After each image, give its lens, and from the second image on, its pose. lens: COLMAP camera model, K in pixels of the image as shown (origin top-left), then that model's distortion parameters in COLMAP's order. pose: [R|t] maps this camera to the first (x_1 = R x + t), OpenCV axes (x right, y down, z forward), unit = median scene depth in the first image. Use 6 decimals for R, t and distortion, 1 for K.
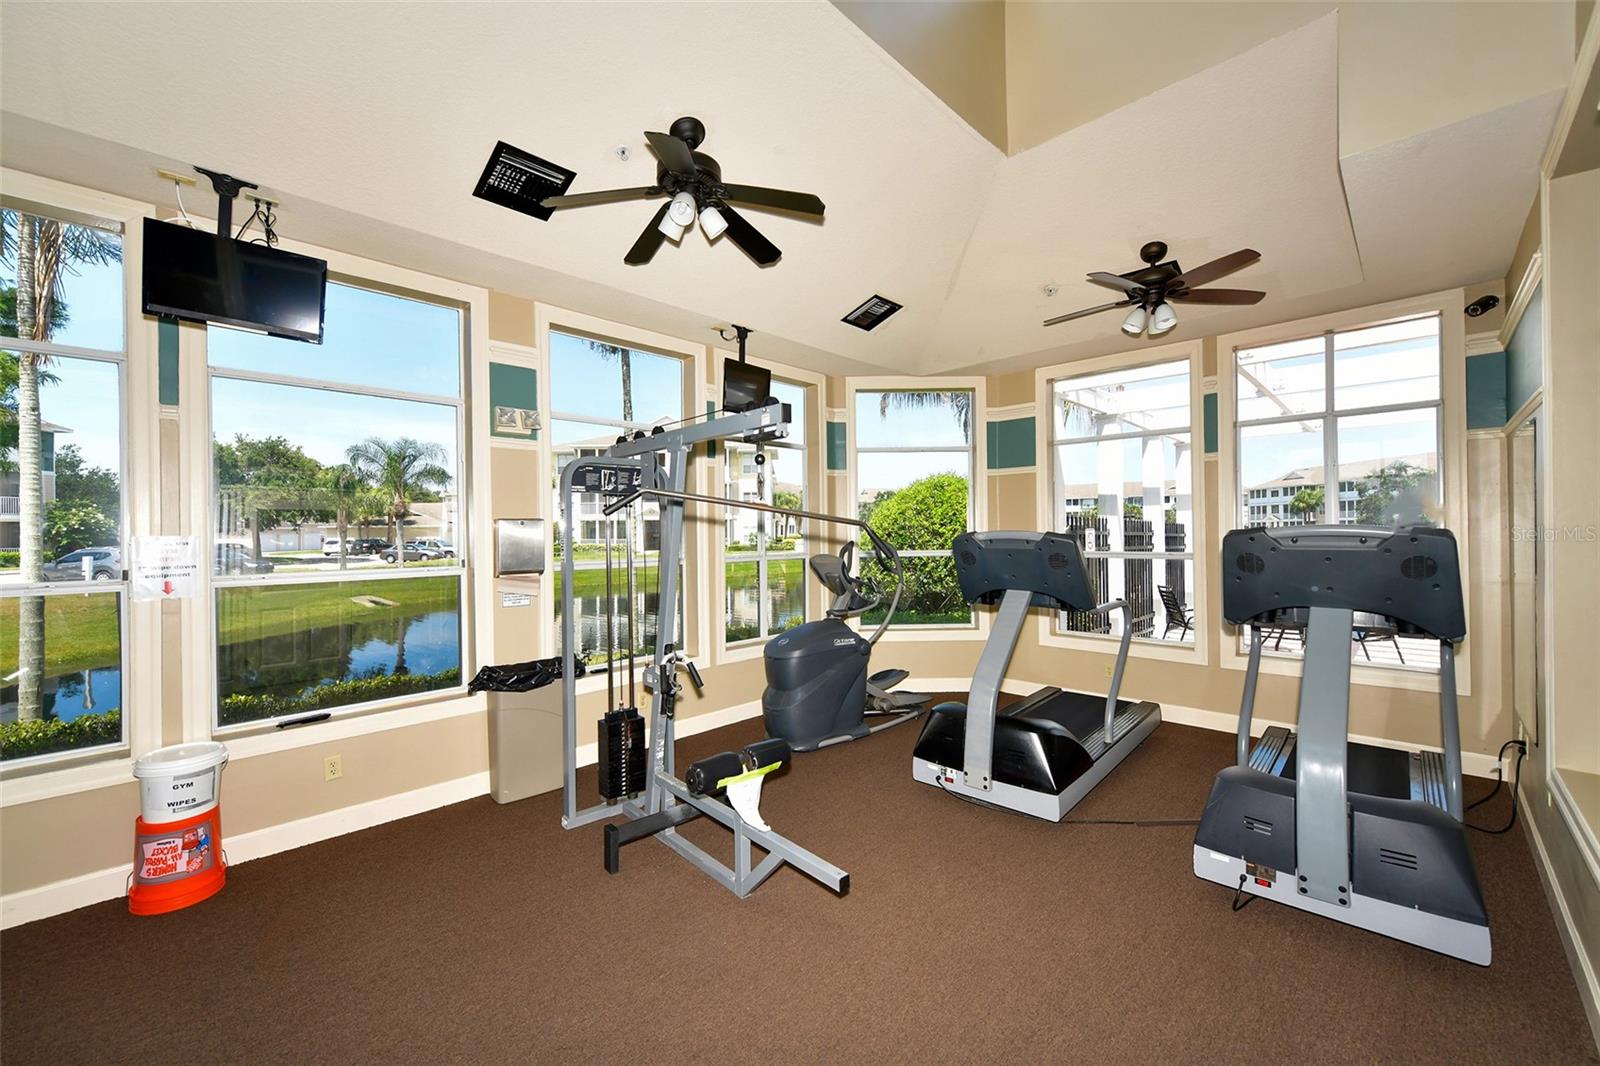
lens RADIAL K [[634.3, 0, 801.7], [0, 634.3, 530.5], [0, 0, 1]] dist [0.000364, 0.000039]
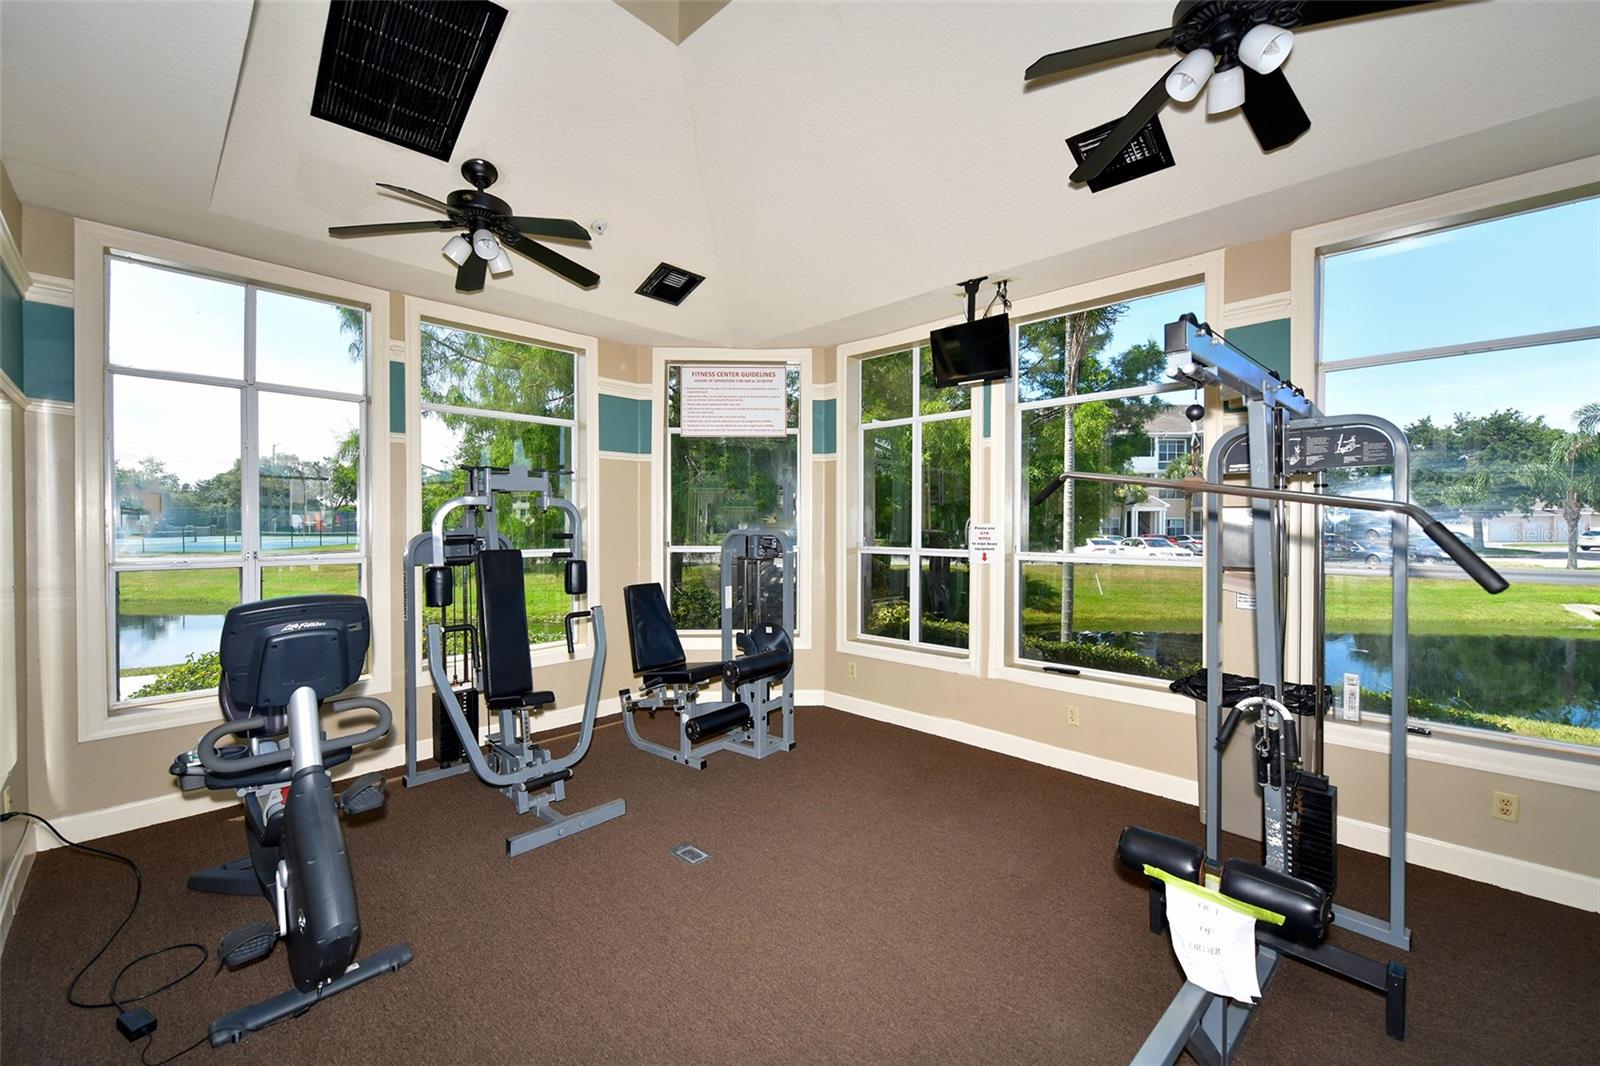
lens RADIAL K [[634.3, 0, 801.7], [0, 634.3, 530.5], [0, 0, 1]] dist [0.000364, 0.000039]
pose [[0.010696, 0.019658, -0.999750, 0.421197], [0.000511, 0.999807, 0.019664, -0.003222], [0.999943, -0.000721, 0.010684, 0.427583]]
